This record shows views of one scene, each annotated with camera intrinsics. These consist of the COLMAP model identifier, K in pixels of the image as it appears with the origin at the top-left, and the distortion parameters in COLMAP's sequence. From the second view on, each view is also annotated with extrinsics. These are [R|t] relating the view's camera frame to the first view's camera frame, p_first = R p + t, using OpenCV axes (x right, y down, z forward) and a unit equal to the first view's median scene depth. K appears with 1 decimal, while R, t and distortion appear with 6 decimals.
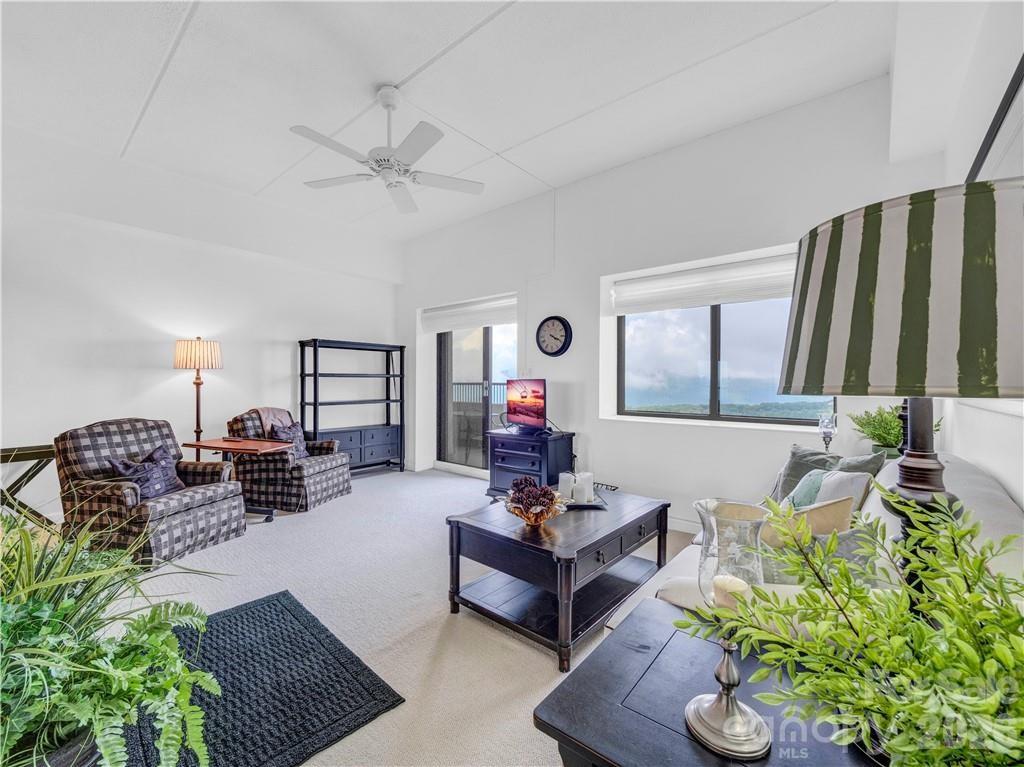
lens RADIAL K [[429.0, 0, 517.5], [0, 429.0, 378.0], [0, 0, 1]] dist [-0.008302, 0.000811]
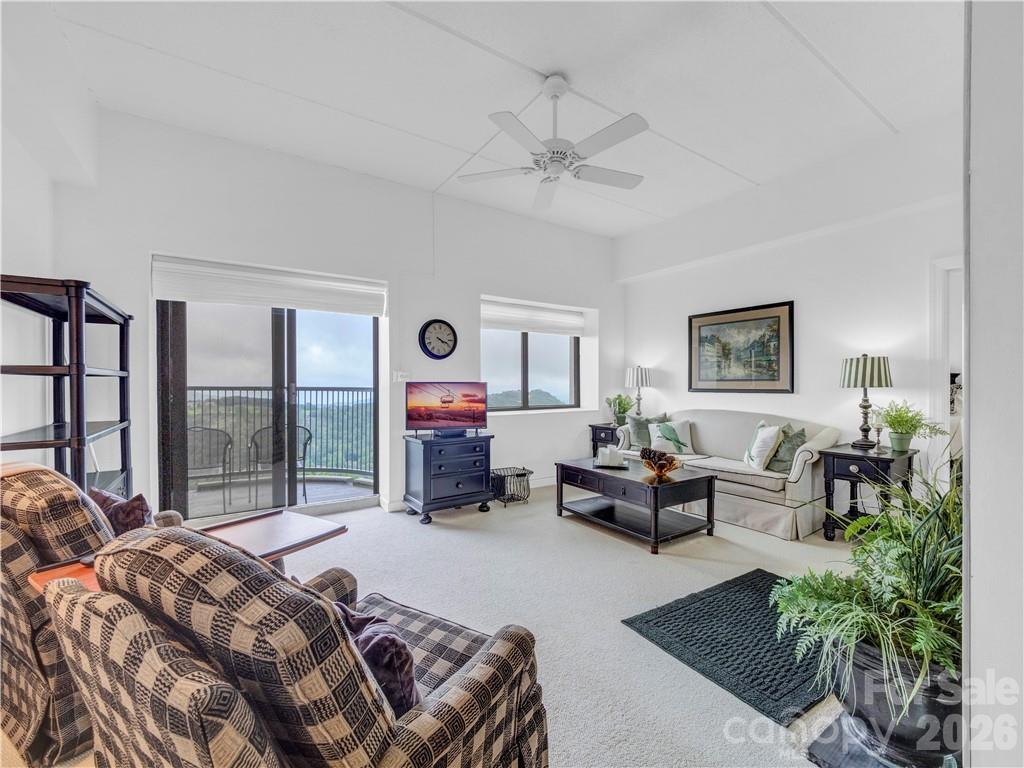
lens RADIAL K [[429.0, 0, 518.5], [0, 429.0, 387.8], [0, 0, 1]] dist [-0.008302, 0.000811]
pose [[0.262186, -0.014418, 0.964910, -0.894294], [-0.012460, 0.999754, 0.018324, -0.007214], [-0.964937, -0.016827, 0.261942, 0.603567]]
